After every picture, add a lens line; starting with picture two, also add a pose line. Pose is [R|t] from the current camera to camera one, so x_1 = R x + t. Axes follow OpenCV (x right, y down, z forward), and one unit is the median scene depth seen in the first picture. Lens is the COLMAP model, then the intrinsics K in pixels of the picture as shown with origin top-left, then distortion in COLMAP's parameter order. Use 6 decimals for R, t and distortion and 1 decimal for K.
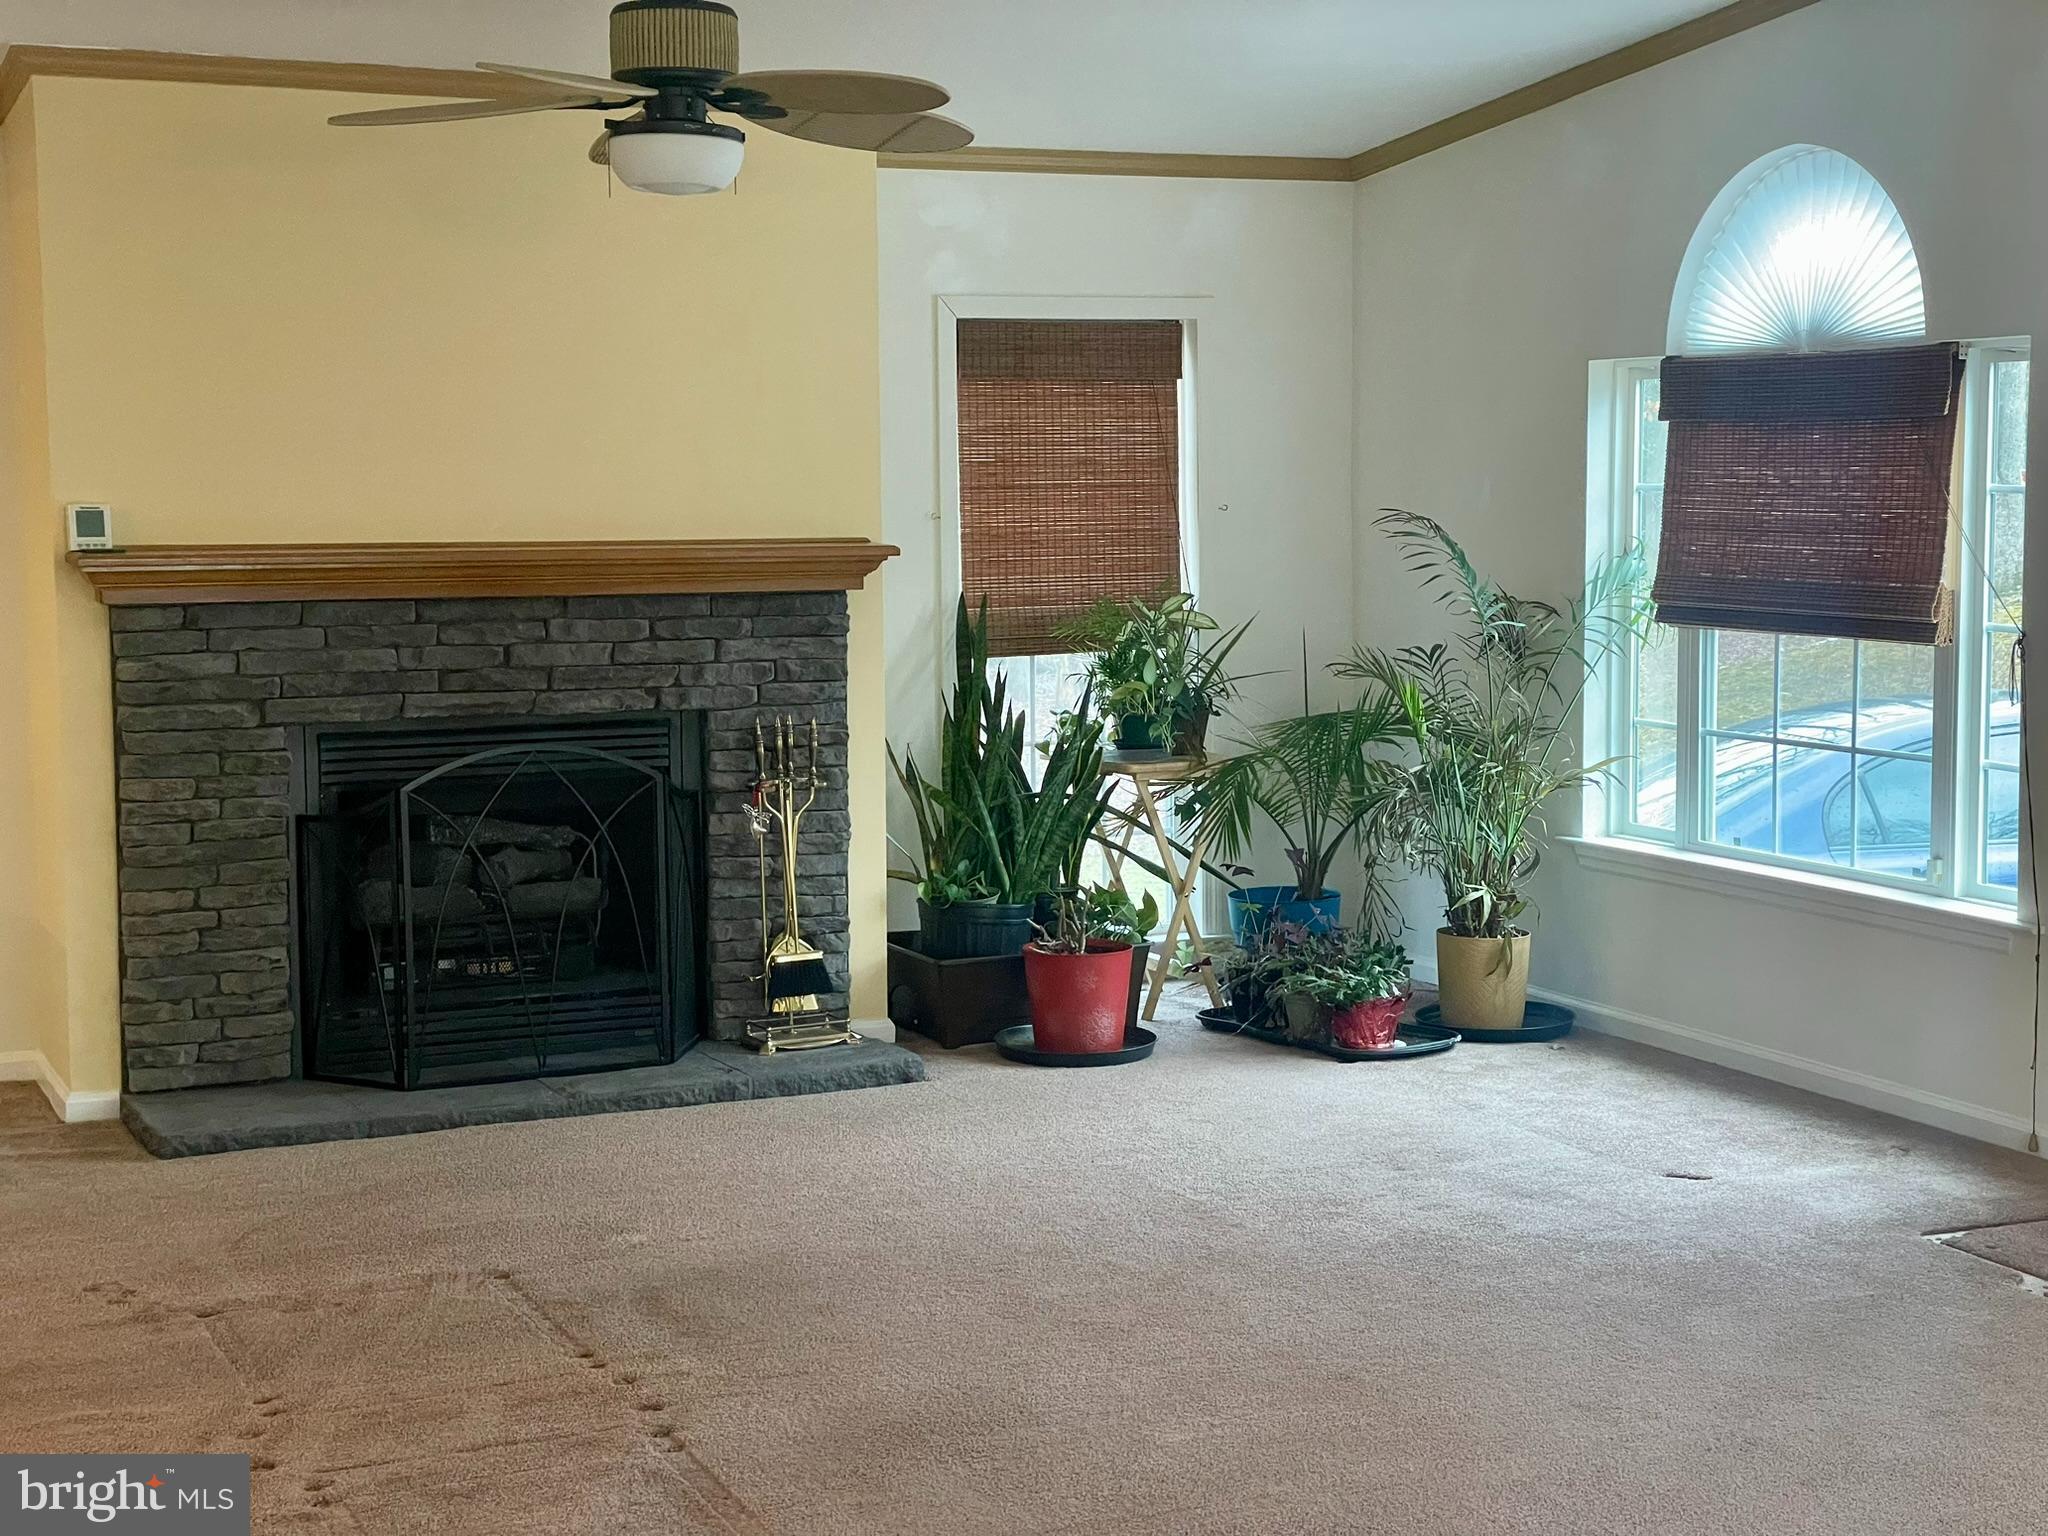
lens RADIAL K [[3056.6, 0, 1012.9], [0, 3056.6, 761.7], [0, 0, 1]] dist [0.178329, -0.465969]
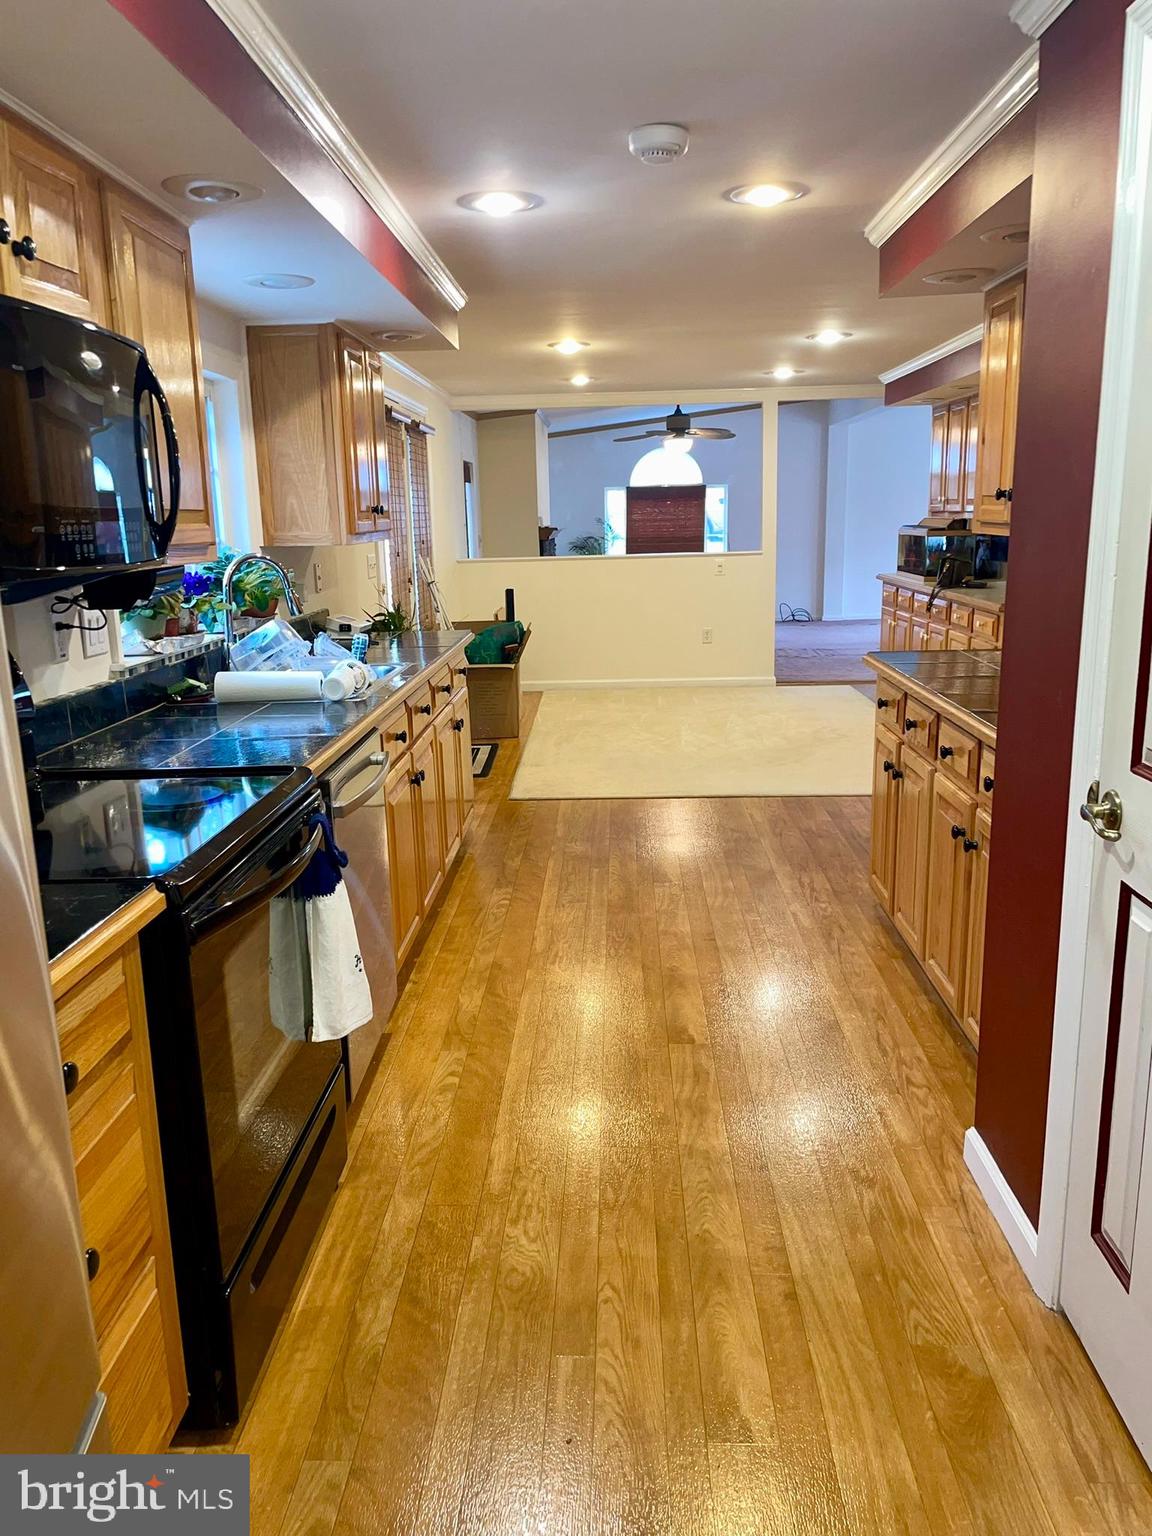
lens RADIAL K [[1151.6, 0, 571.5], [0, 1151.6, 769.2], [0, 0, 1]] dist [0.080668, -0.110315]
pose [[0.448463, -0.194098, 0.872472, -1.651188], [0.105648, 0.980804, 0.163894, 0.003716], [-0.887535, 0.018675, 0.460361, 0.216246]]
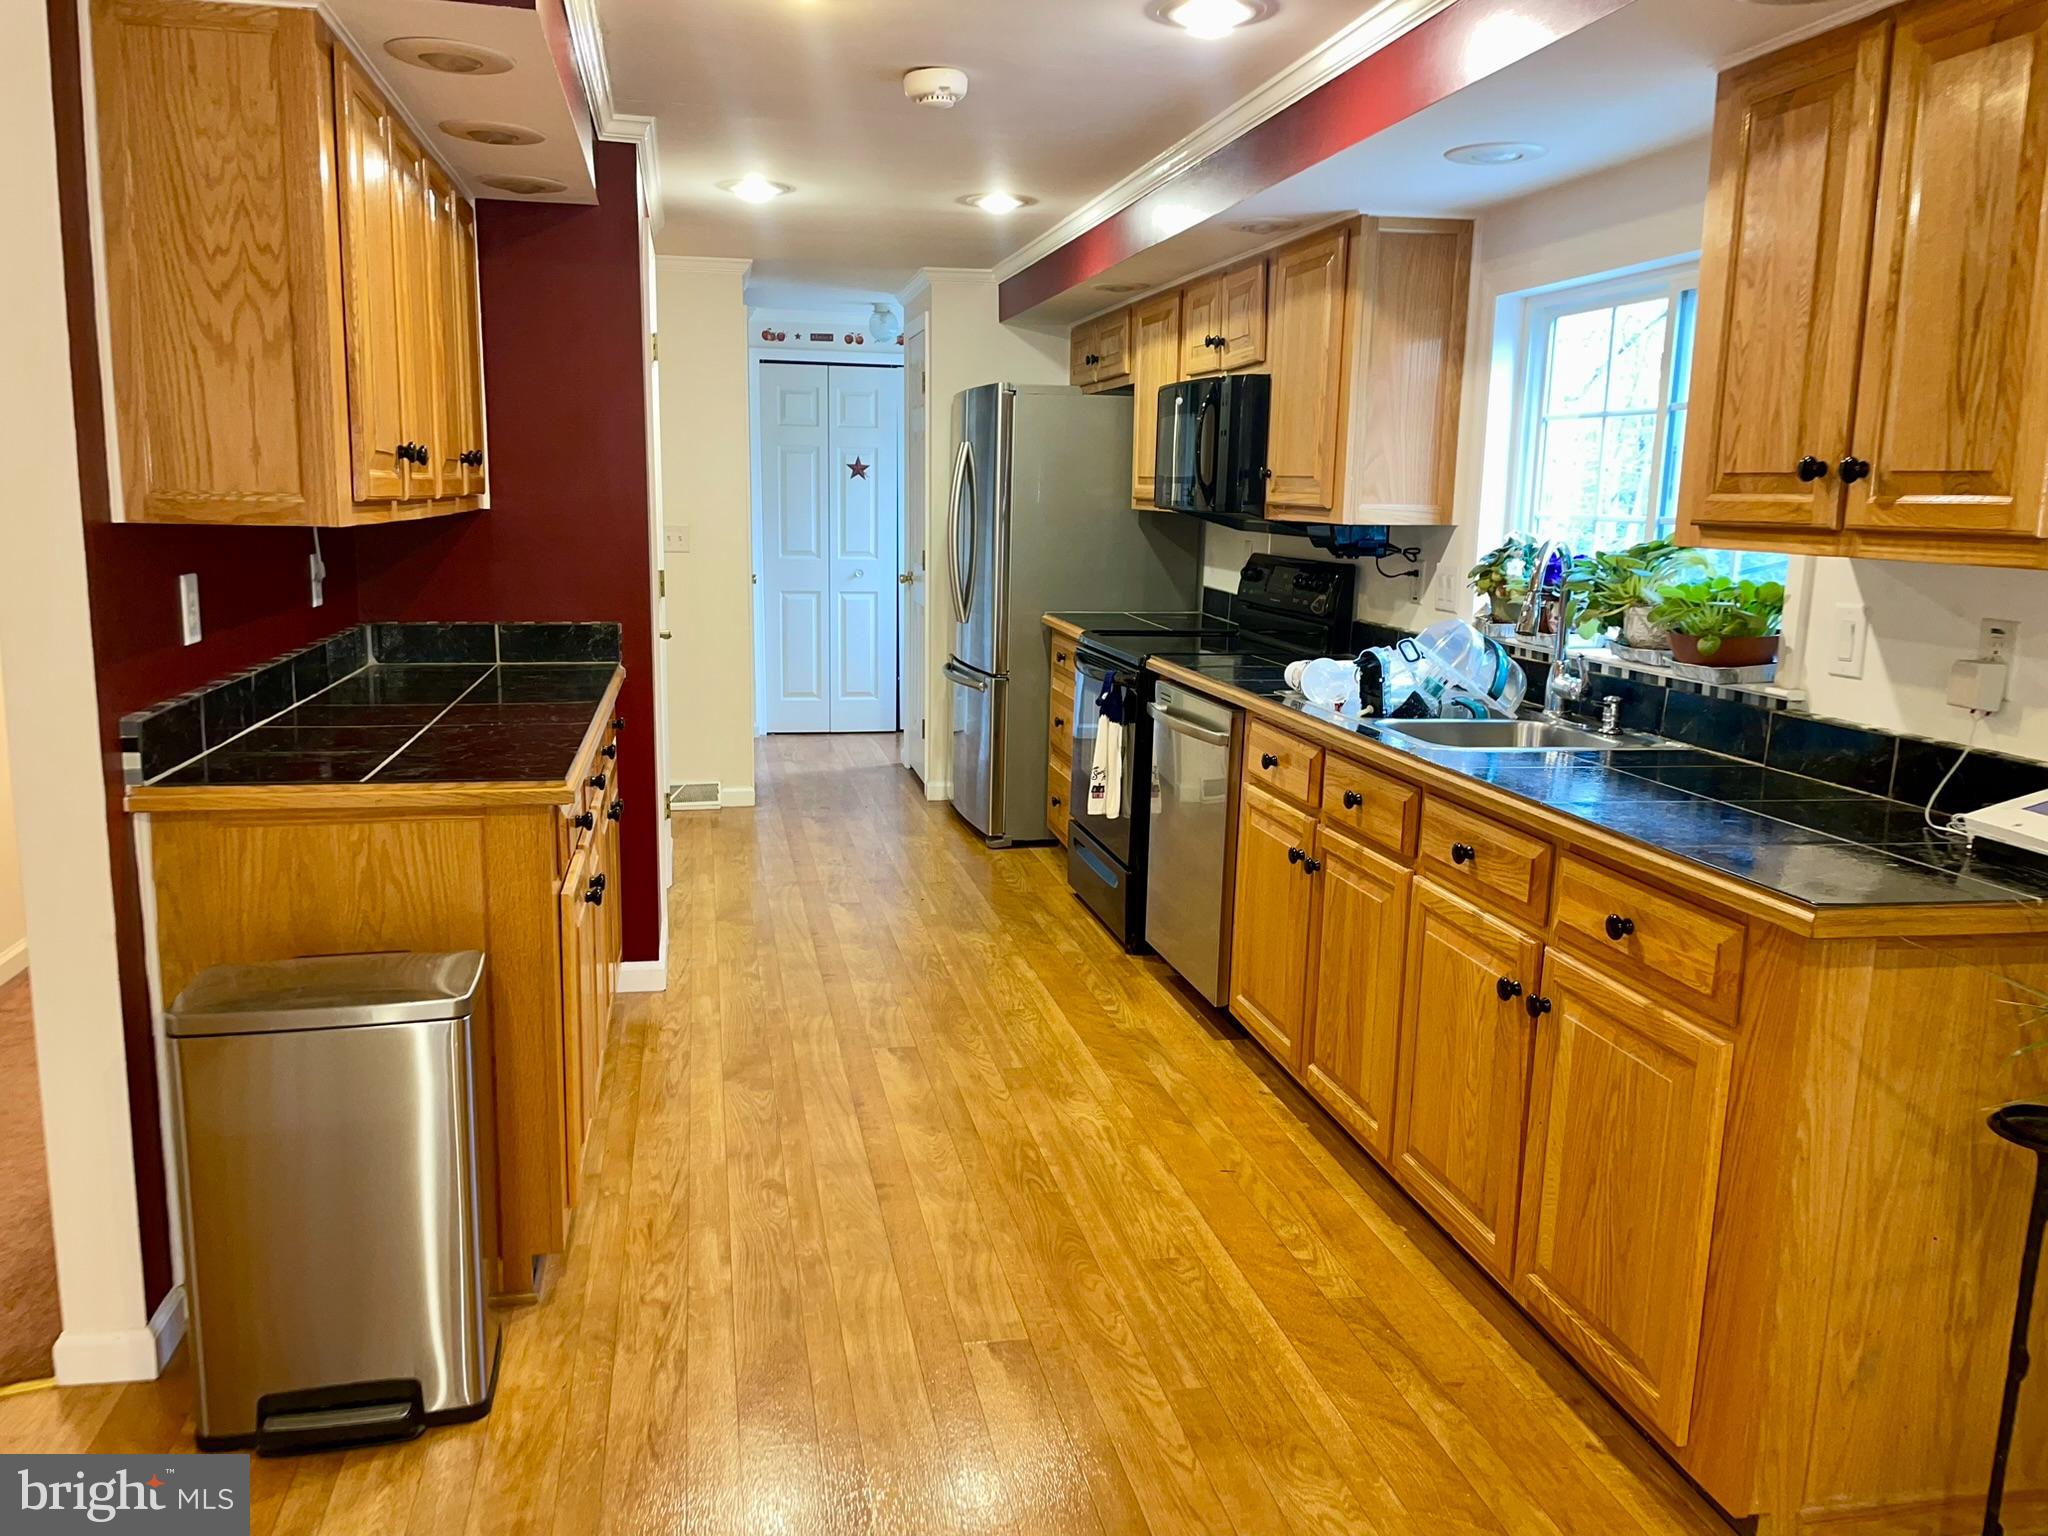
lens RADIAL K [[1535.5, 0, 995.9], [0, 1535.5, 766.6], [0, 0, 1]] dist [0.080668, -0.110315]
pose [[-0.234037, 0.178840, -0.955638, -0.806985], [-0.110526, 0.971669, 0.208908, -0.029845], [0.965925, 0.154514, -0.207640, 0.502249]]
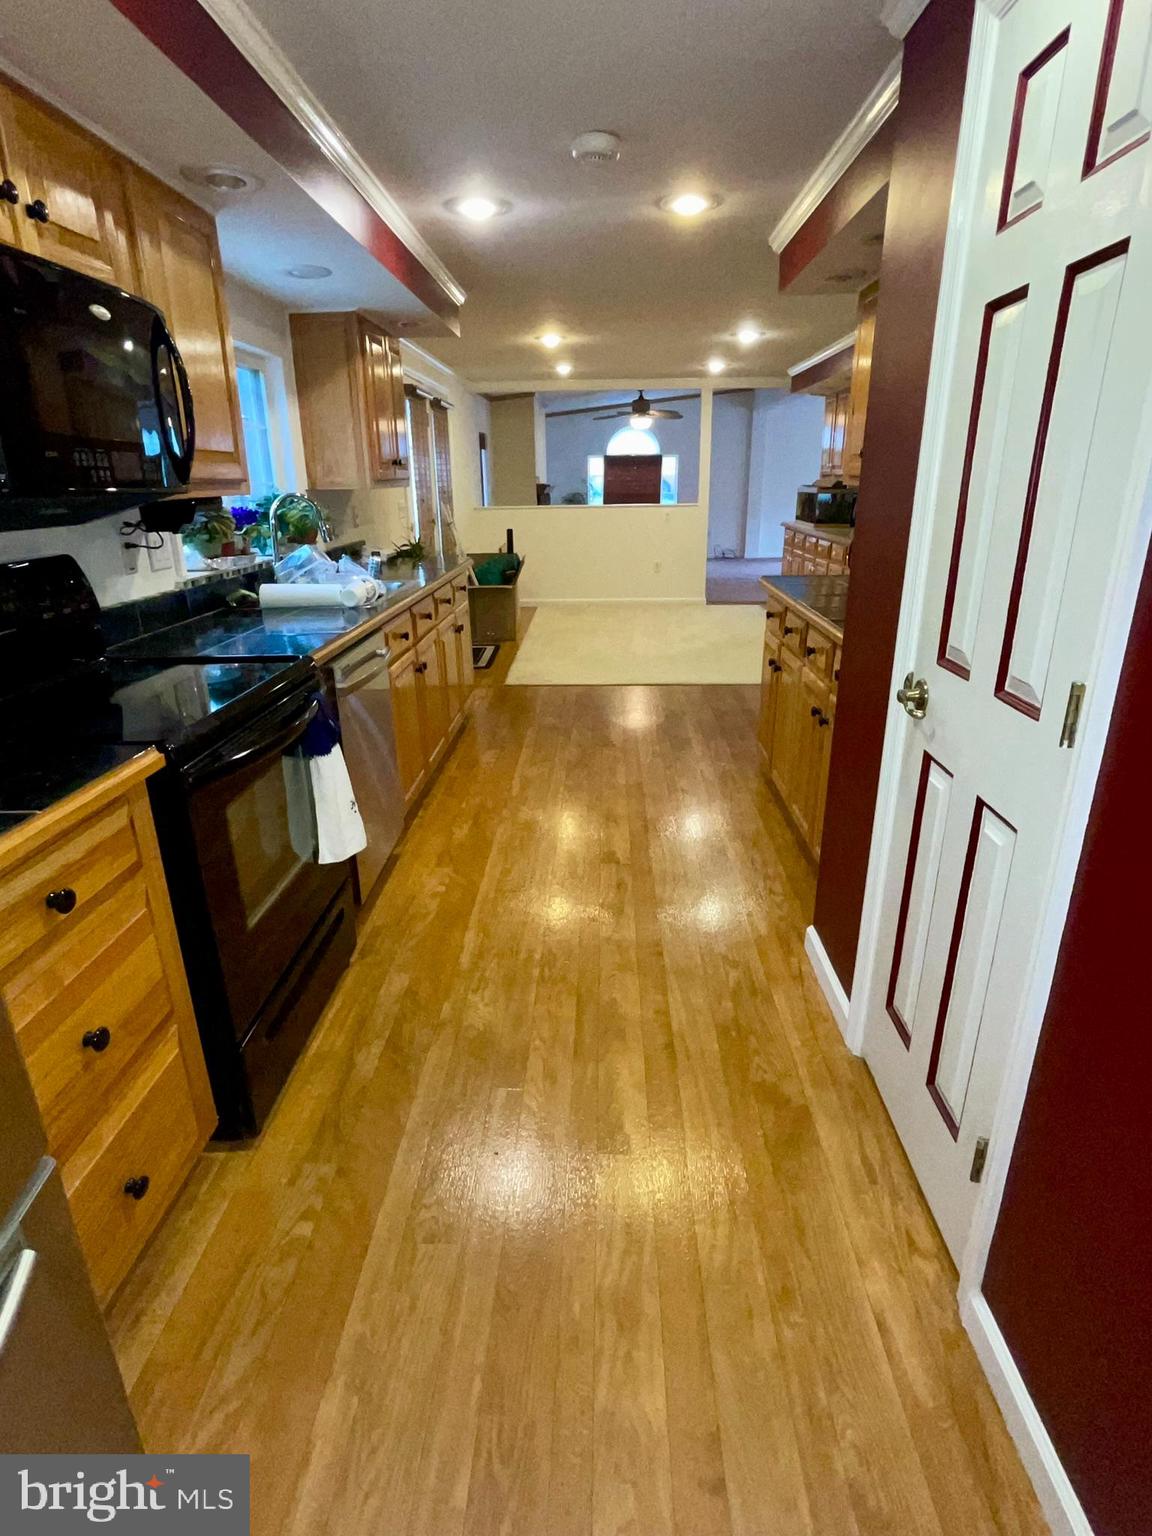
lens RADIAL K [[807.0, 0, 576.0], [0, 807.0, 768.0], [0, 0, 1]] dist [-0.001051, -0.000164]
pose [[0.443728, -0.298861, 0.844860, -1.619126], [0.094828, 0.953119, 0.287352, 0.011798], [-0.891130, -0.047390, 0.451266, 0.211835]]
